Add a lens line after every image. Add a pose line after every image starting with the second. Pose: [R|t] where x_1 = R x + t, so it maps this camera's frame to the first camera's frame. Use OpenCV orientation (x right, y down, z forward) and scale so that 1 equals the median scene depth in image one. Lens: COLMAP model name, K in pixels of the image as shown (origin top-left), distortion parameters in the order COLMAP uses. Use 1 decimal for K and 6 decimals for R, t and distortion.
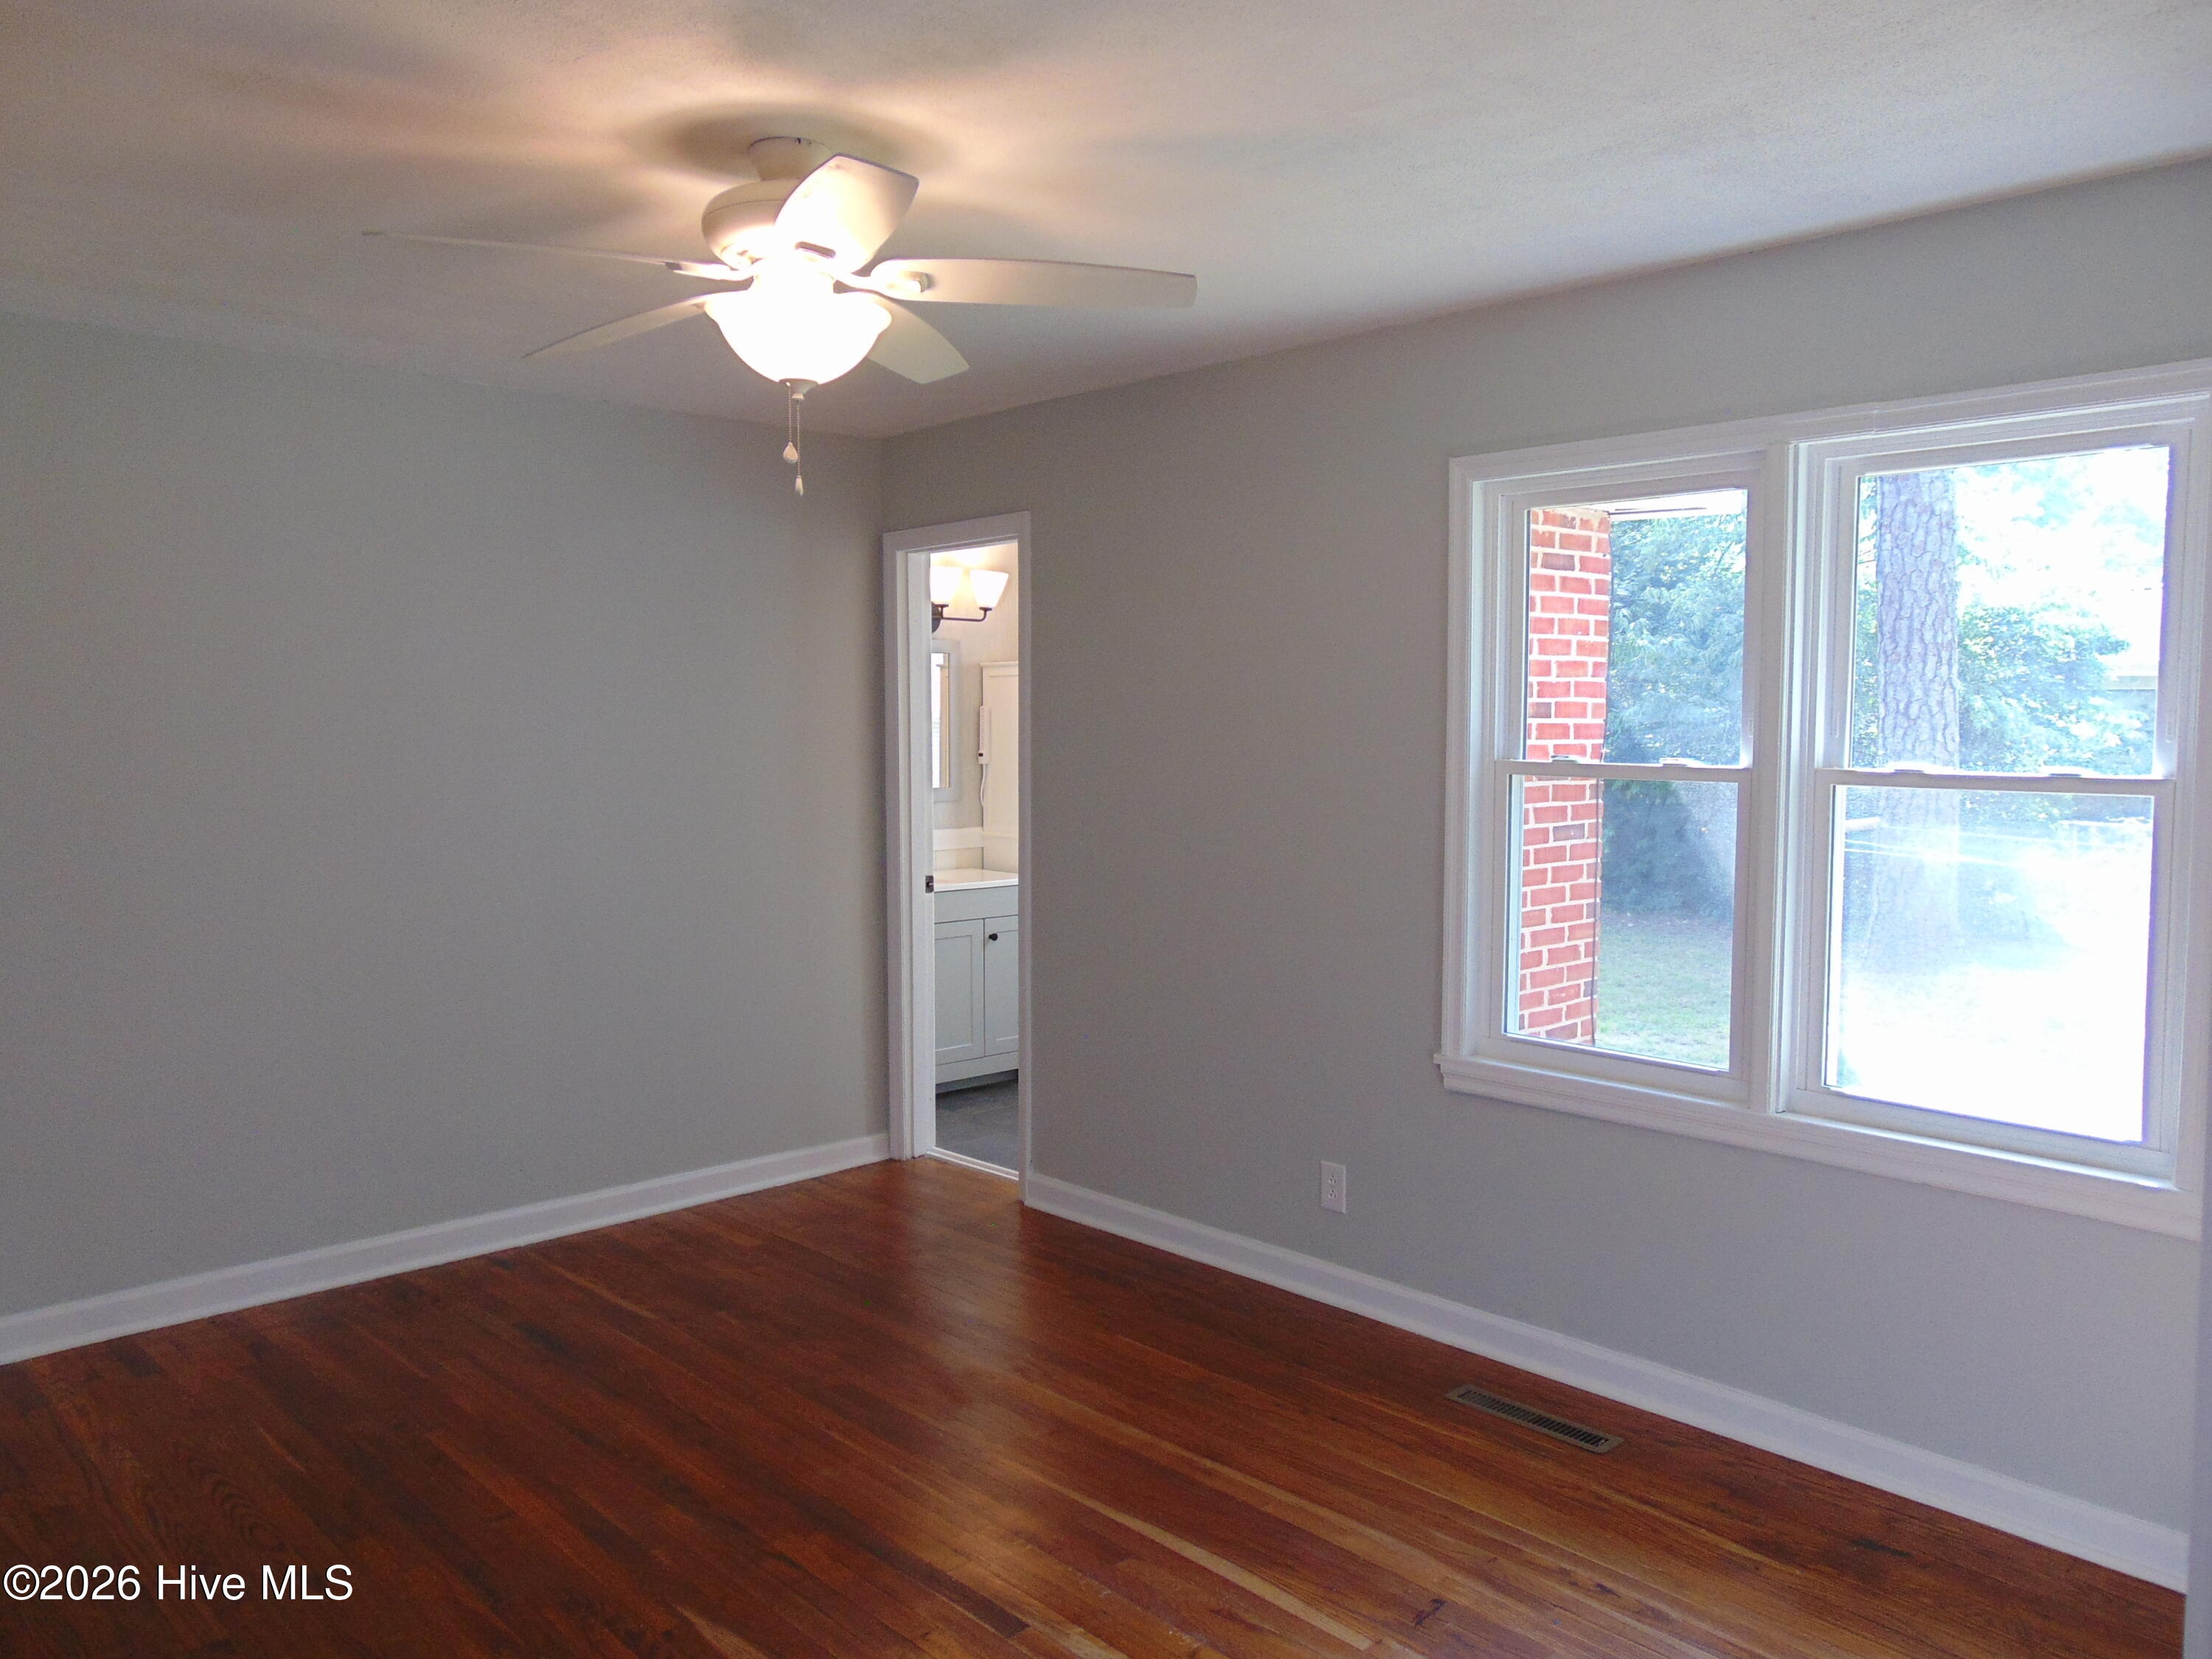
lens RADIAL K [[1660.1, 0, 1106.0], [0, 1660.1, 829.5], [0, 0, 1]] dist [-0.042746, 0.099185]
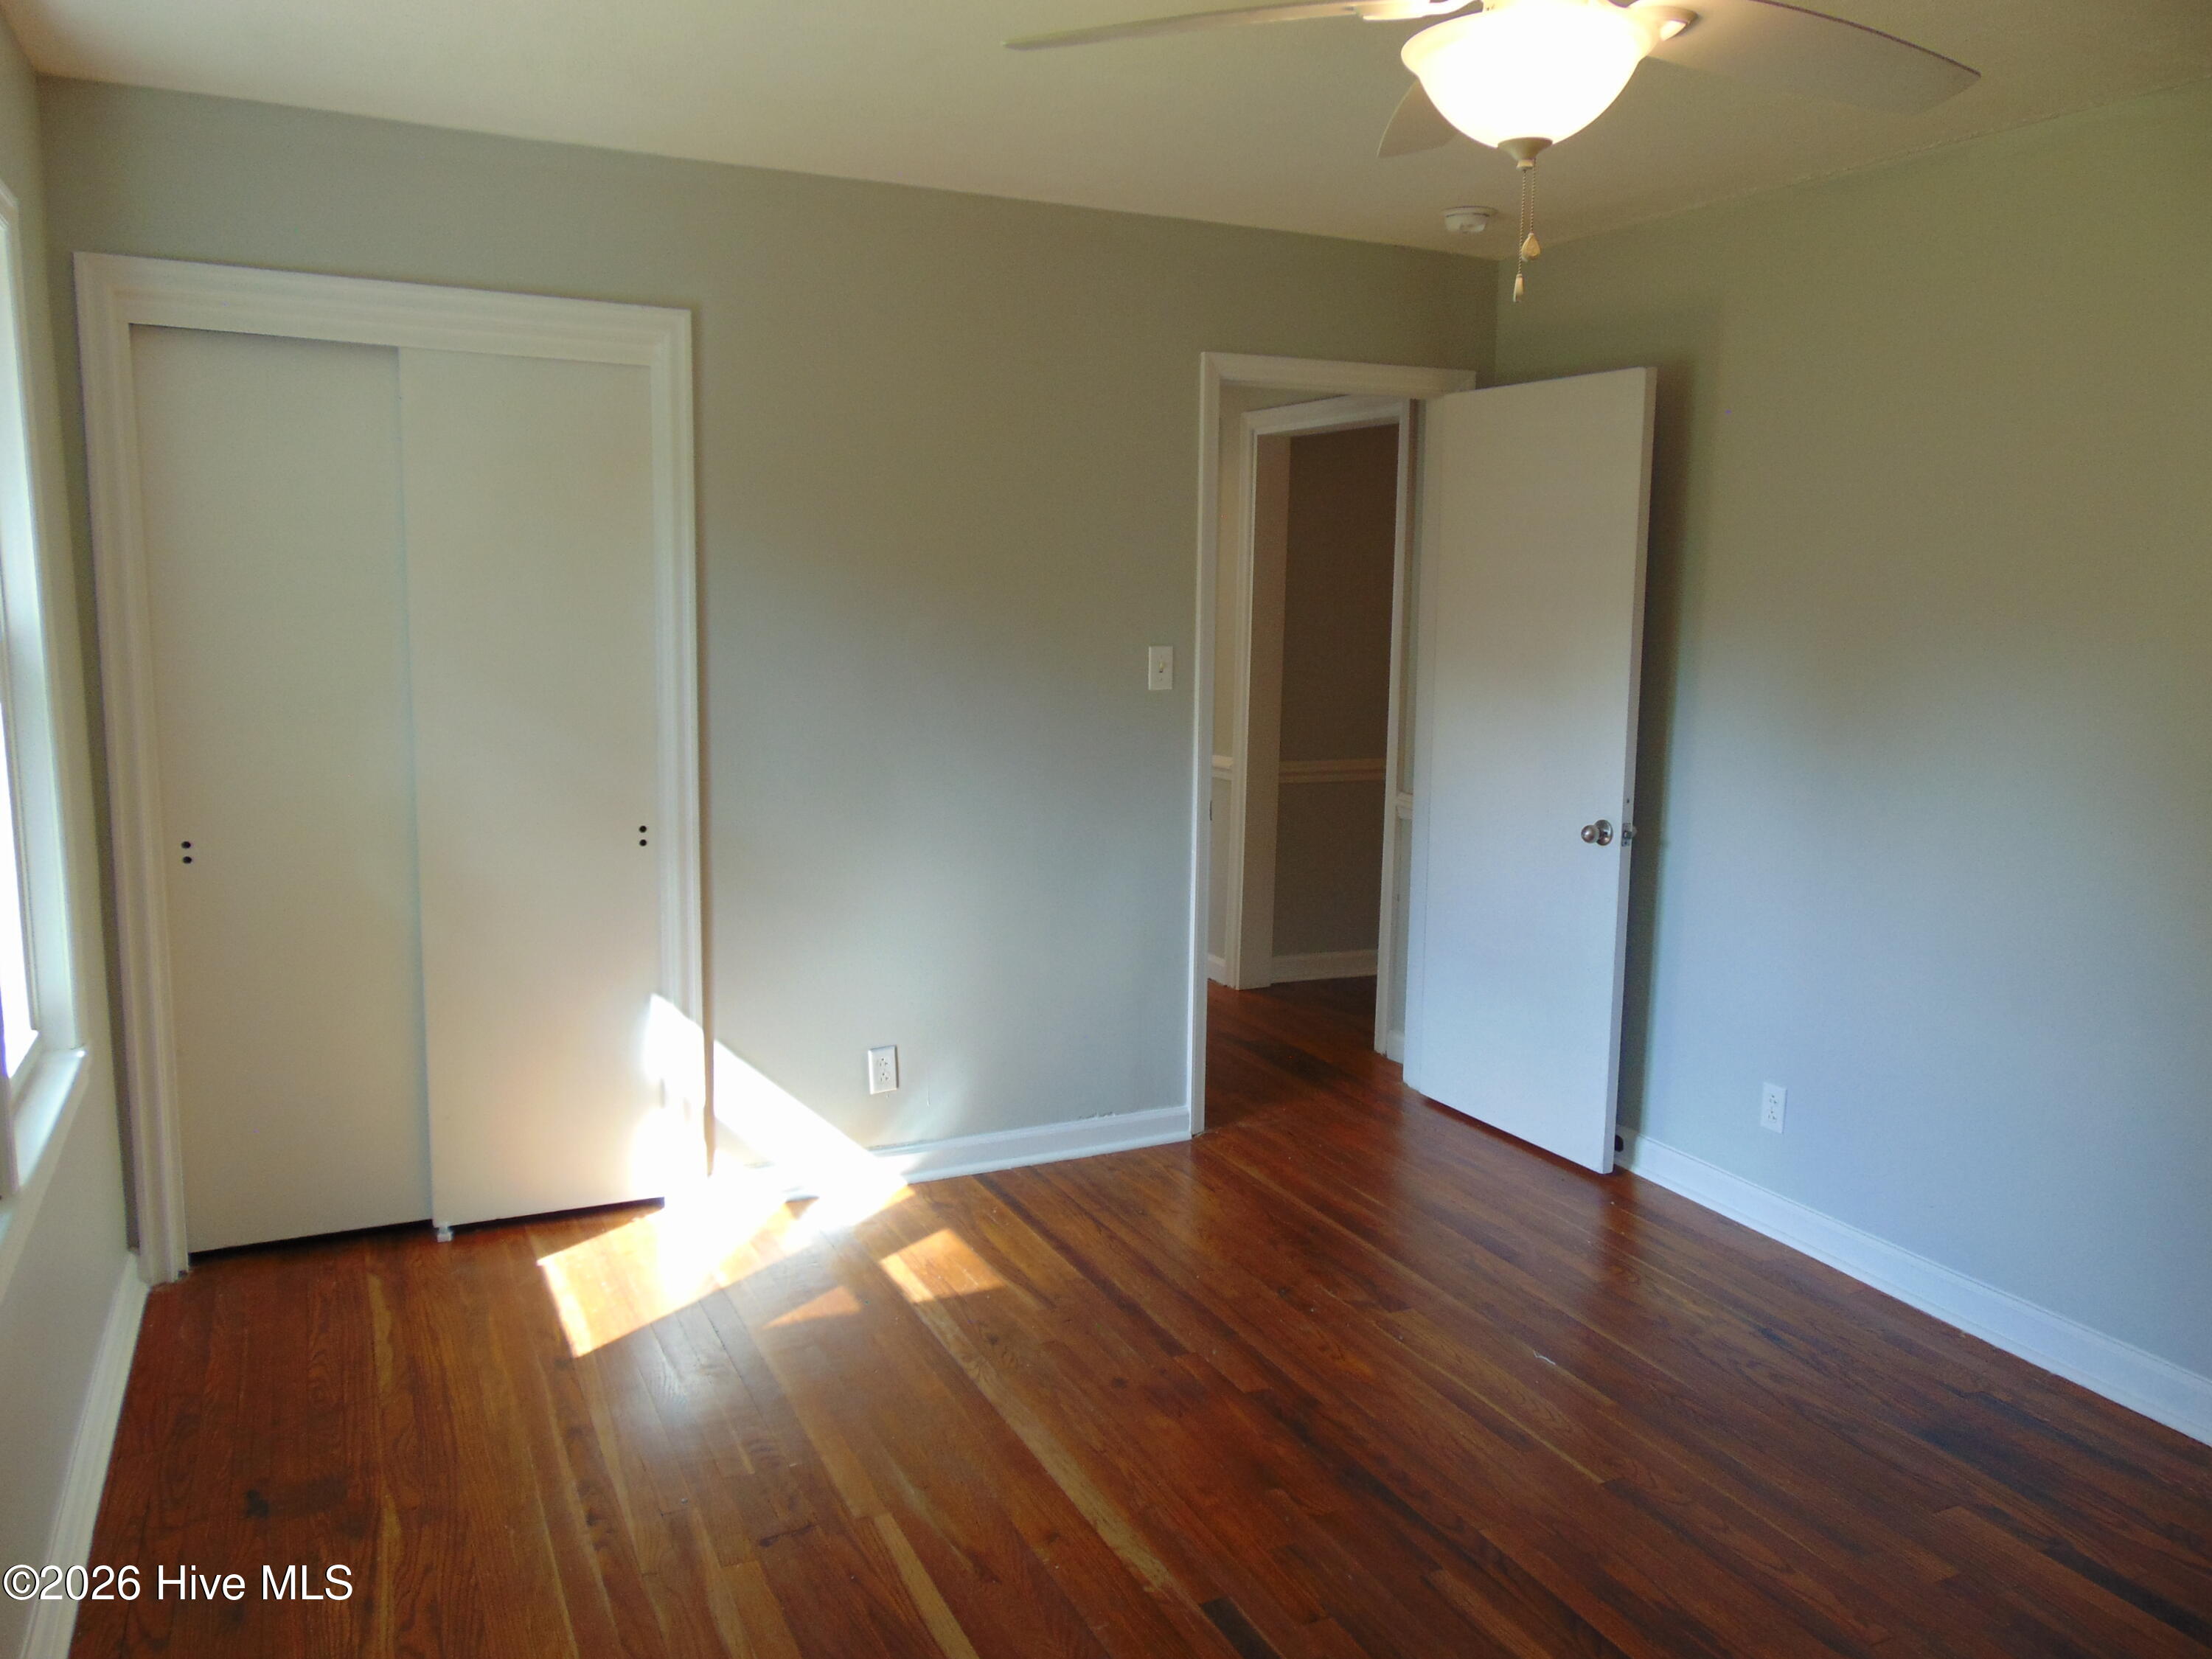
lens RADIAL K [[1659.6, 0, 1113.3], [0, 1659.6, 821.6], [0, 0, 1]] dist [-0.030347, 0.066372]
pose [[-0.956501, -0.058084, 0.285887, -0.164998], [0.003007, 0.977963, 0.208754, -0.089092], [-0.291713, 0.200534, -0.935249, 1.248731]]
